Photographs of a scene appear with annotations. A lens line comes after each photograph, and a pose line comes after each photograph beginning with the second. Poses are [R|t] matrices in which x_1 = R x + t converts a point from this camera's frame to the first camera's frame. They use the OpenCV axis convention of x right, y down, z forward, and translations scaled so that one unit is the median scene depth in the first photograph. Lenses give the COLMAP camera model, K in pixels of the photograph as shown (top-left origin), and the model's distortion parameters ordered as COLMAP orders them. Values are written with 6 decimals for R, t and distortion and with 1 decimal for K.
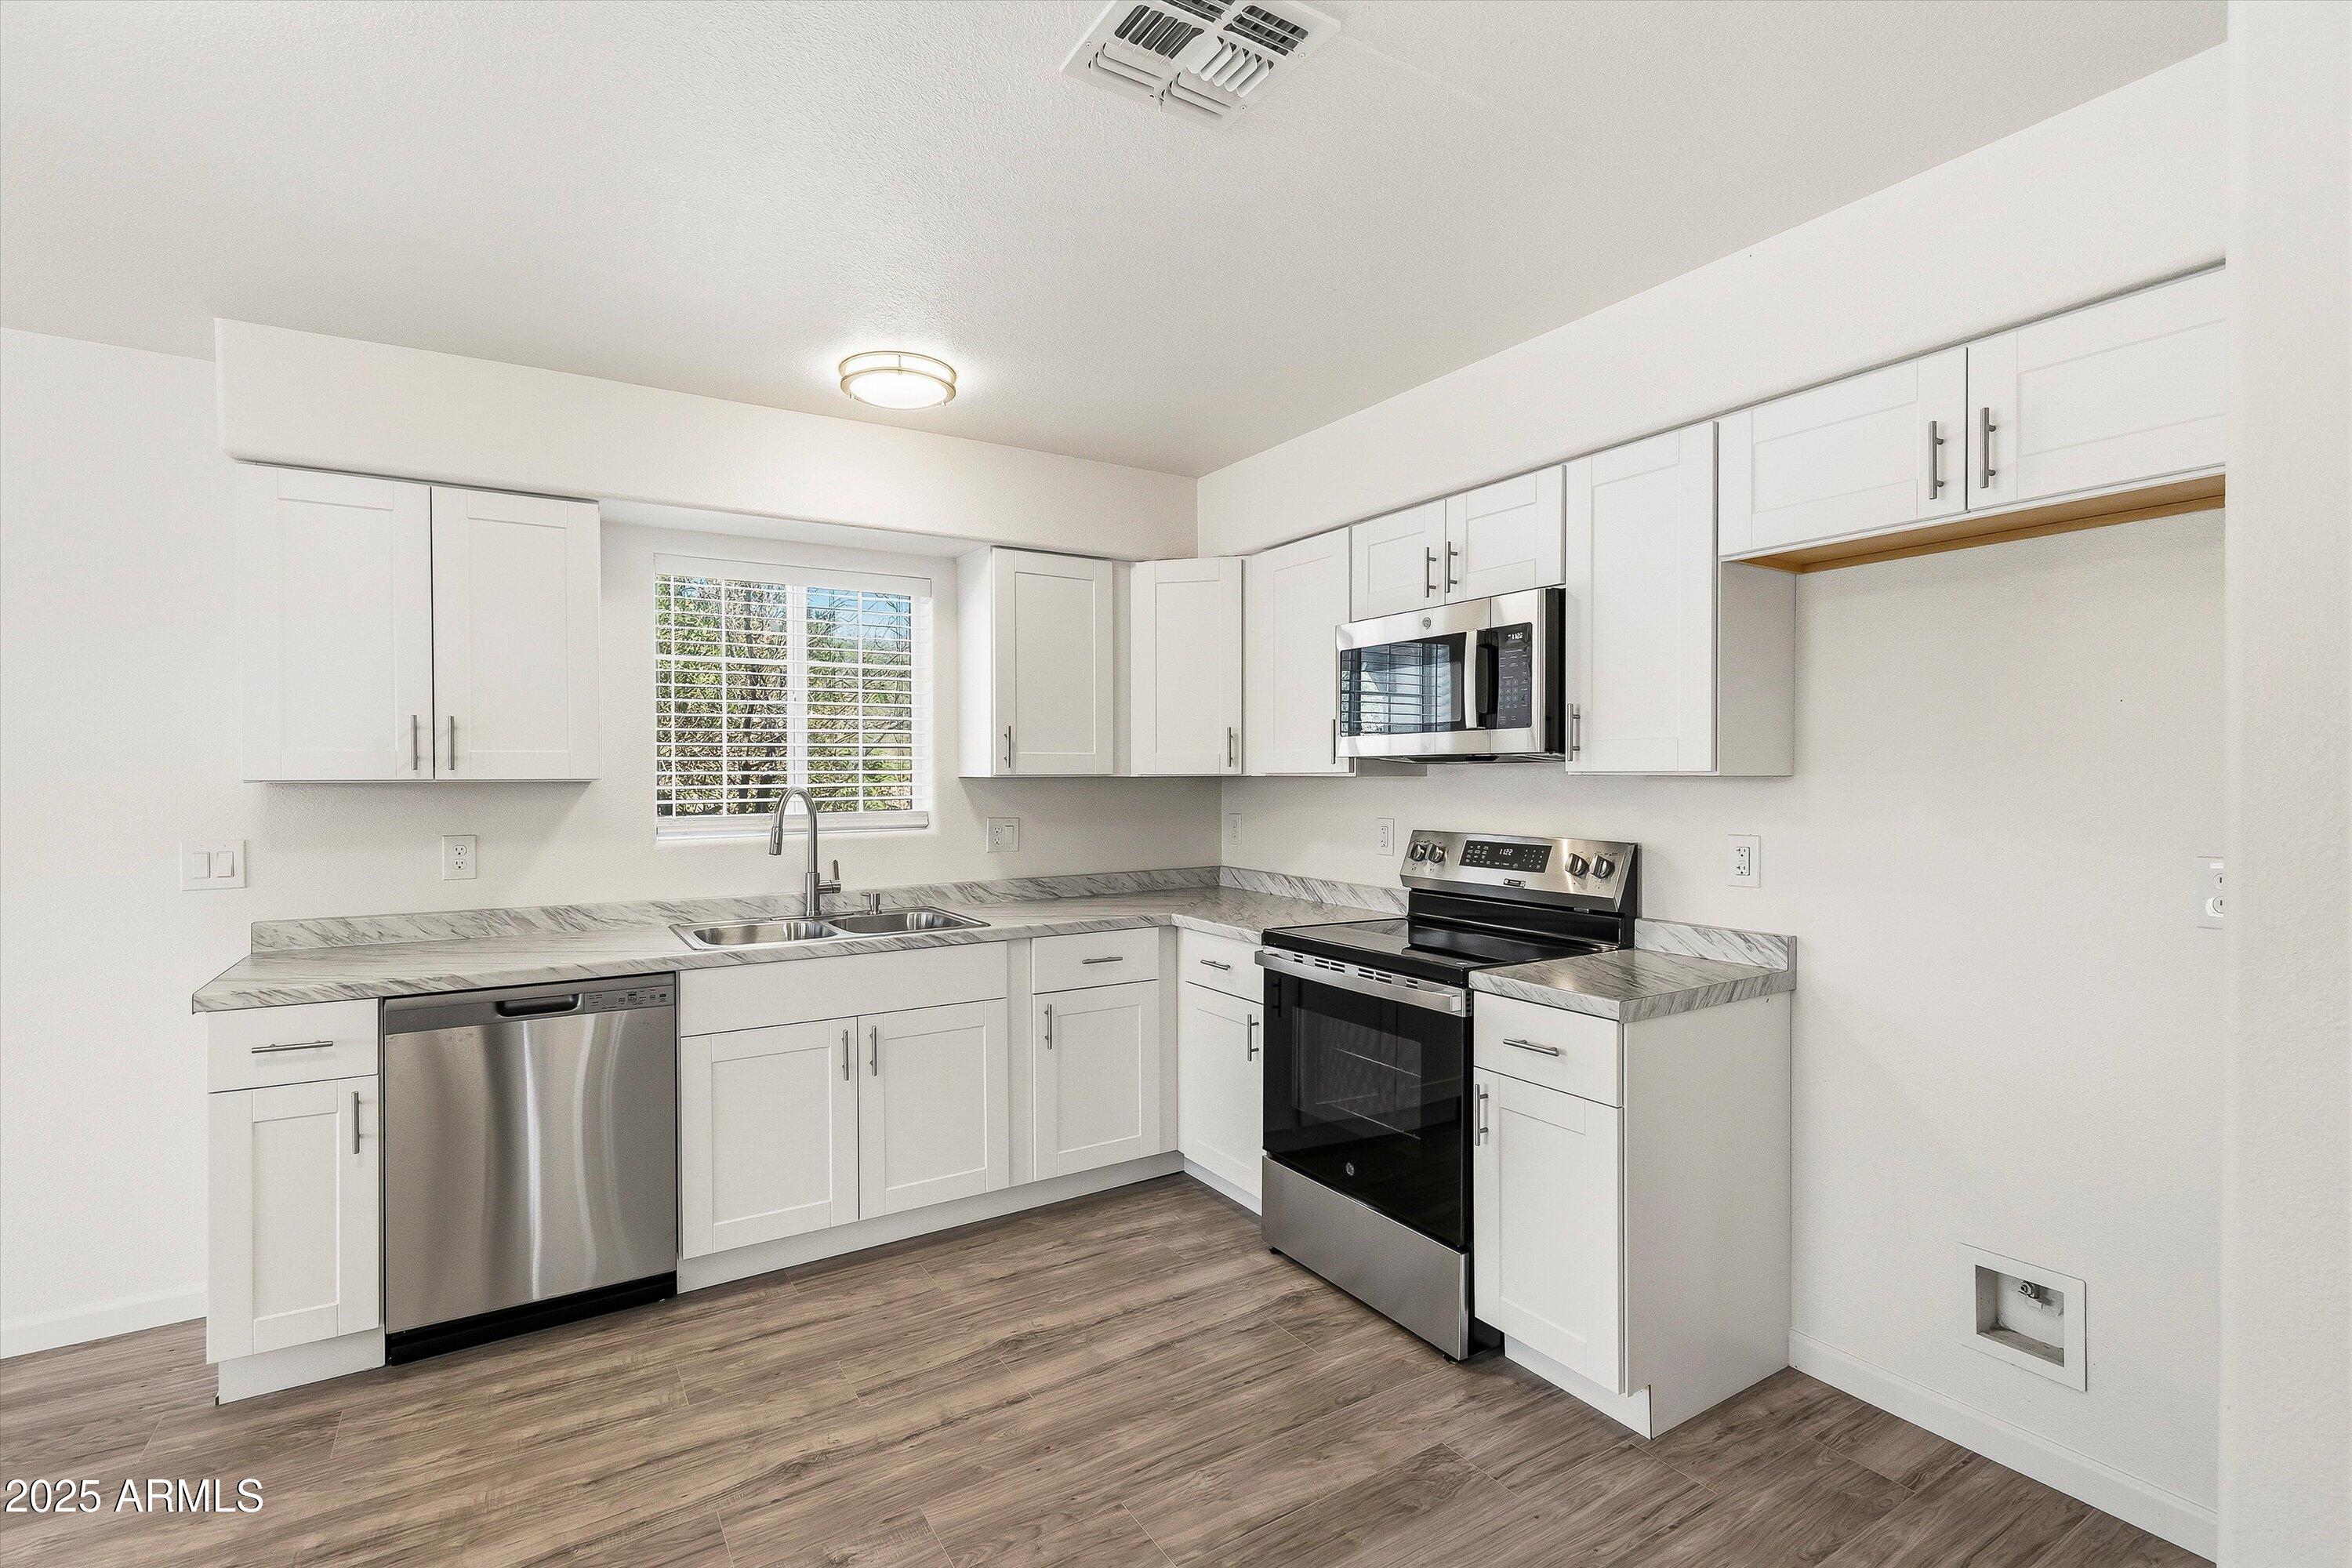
lens RADIAL K [[1085.7, 0, 1160.7], [0, 1085.7, 782.6], [0, 0, 1]] dist [0.004229, 0.000432]
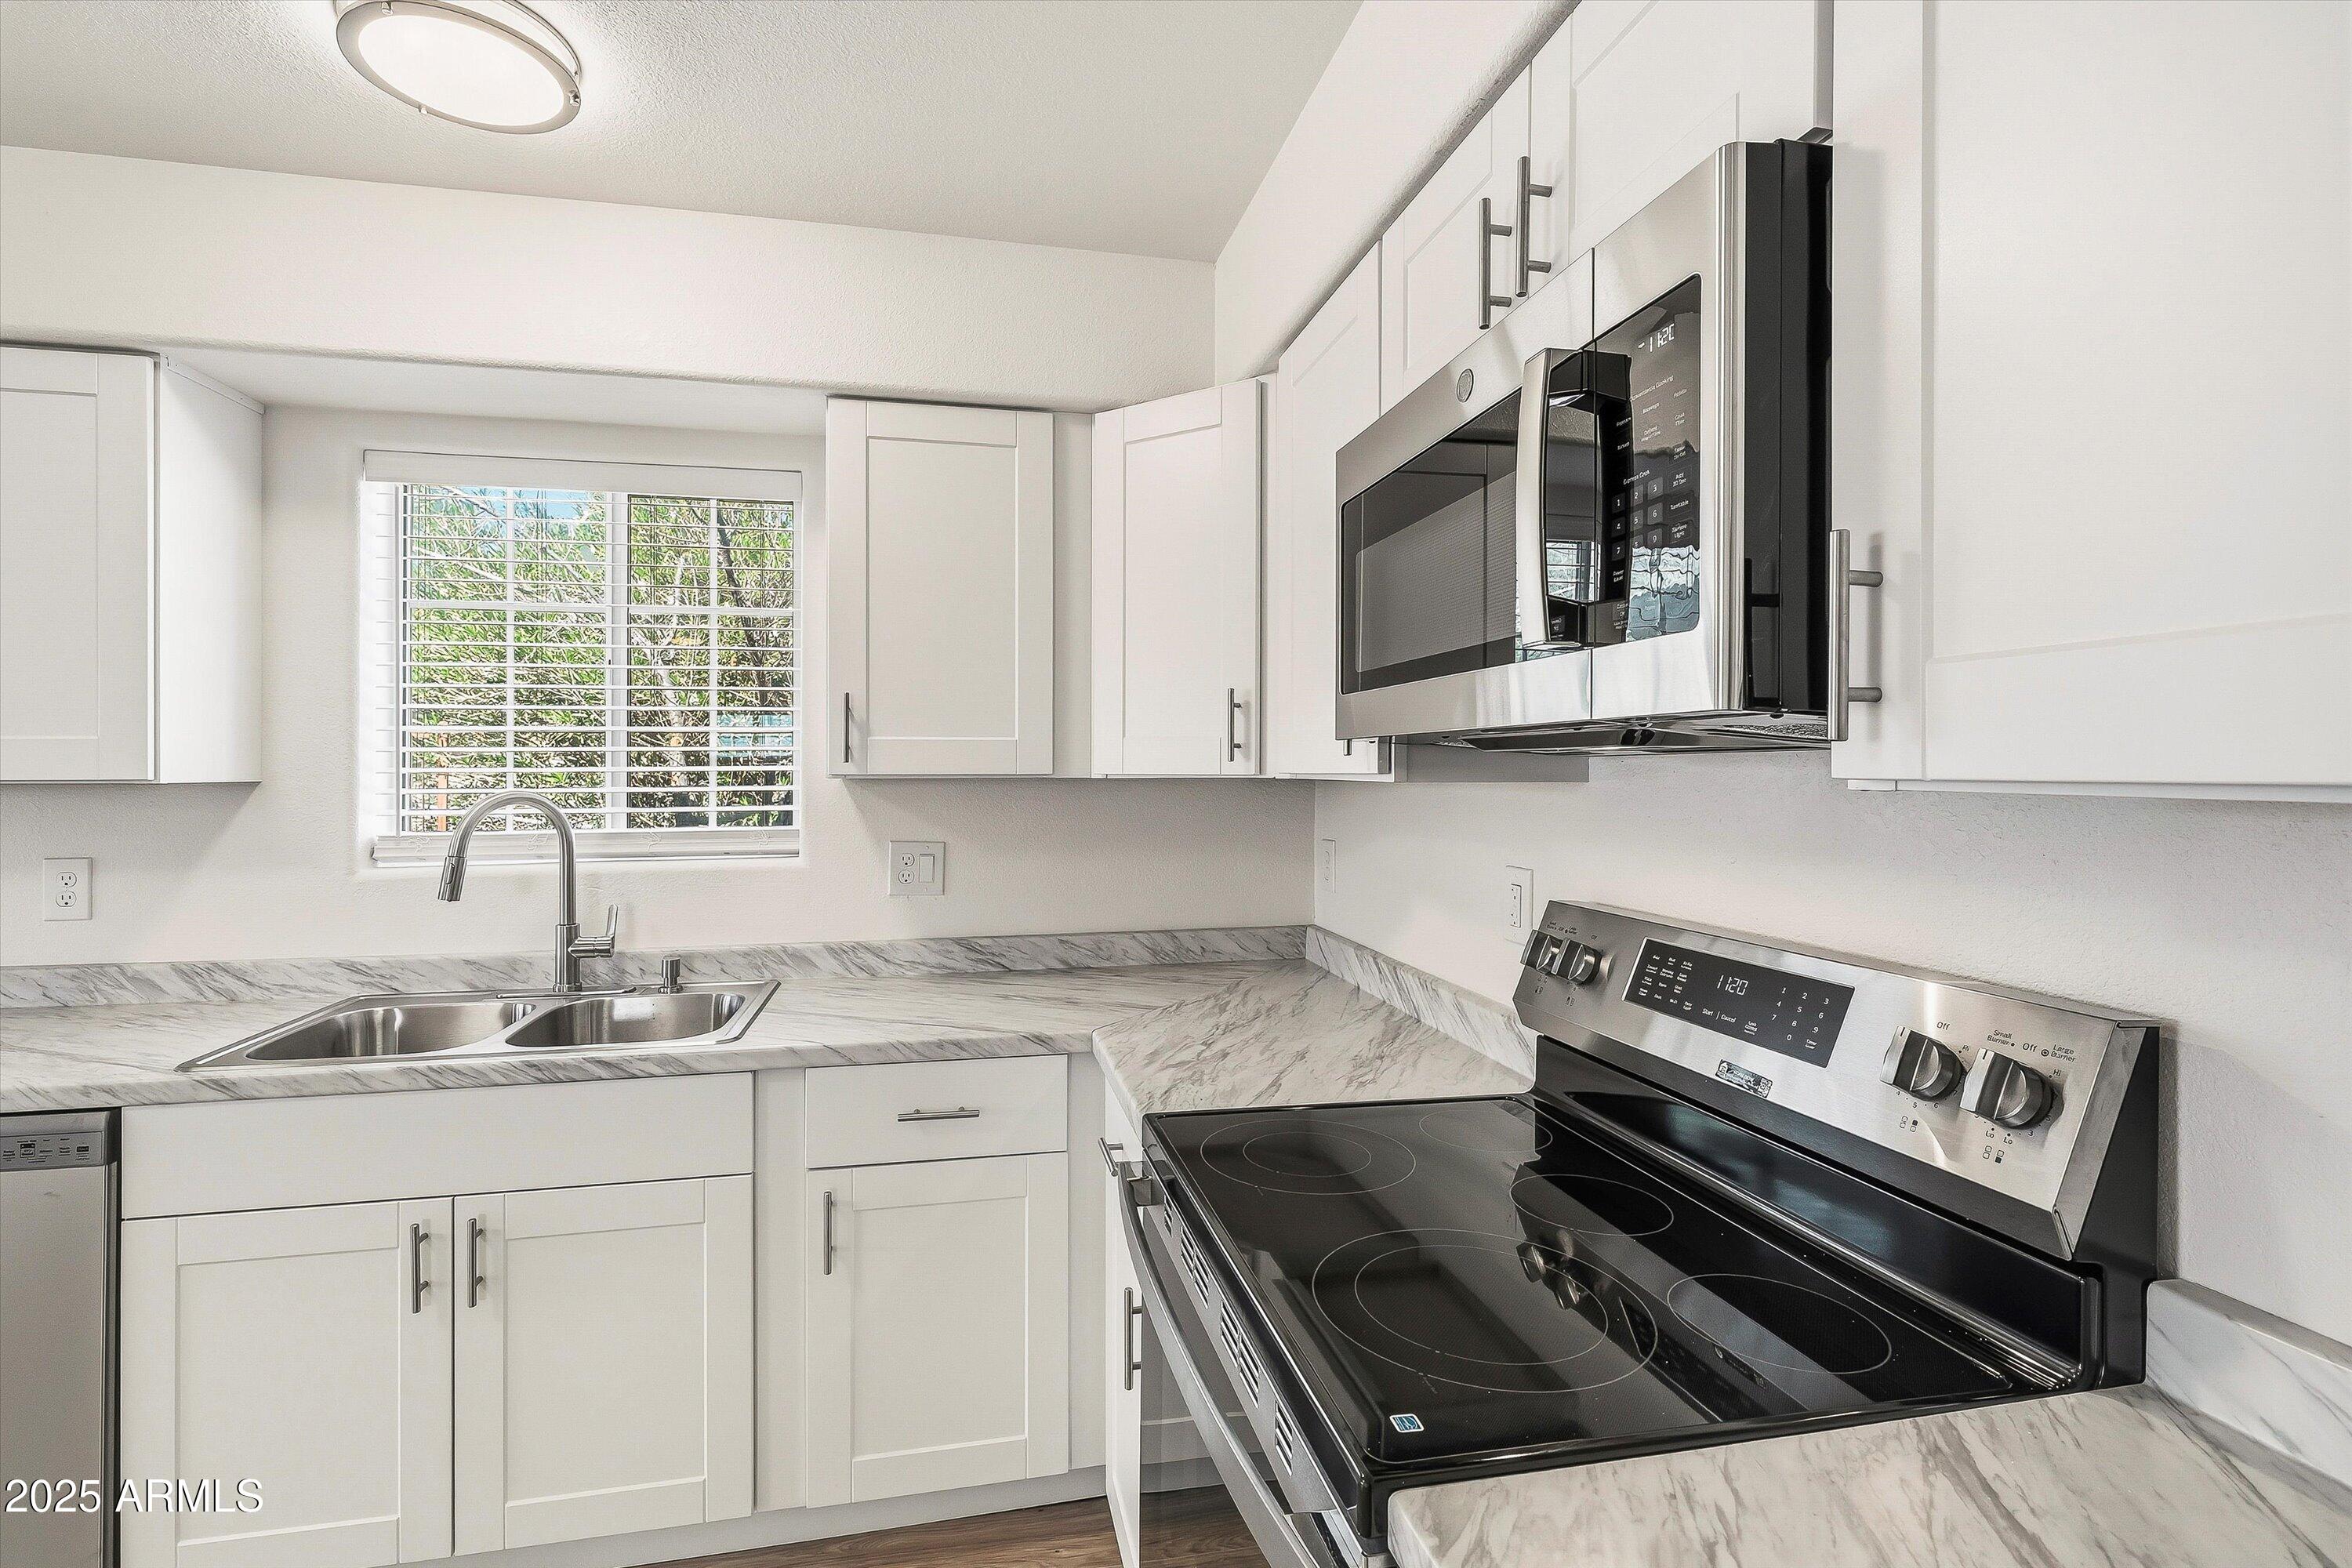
lens RADIAL K [[1085.7, 0, 1157.5], [0, 1085.7, 765.8], [0, 0, 1]] dist [0.004229, 0.000432]
pose [[0.938534, 0.001875, -0.345182, 0.238813], [-0.005642, 0.999935, -0.009907, -0.007202], [0.345141, 0.011245, 0.938484, 0.525216]]
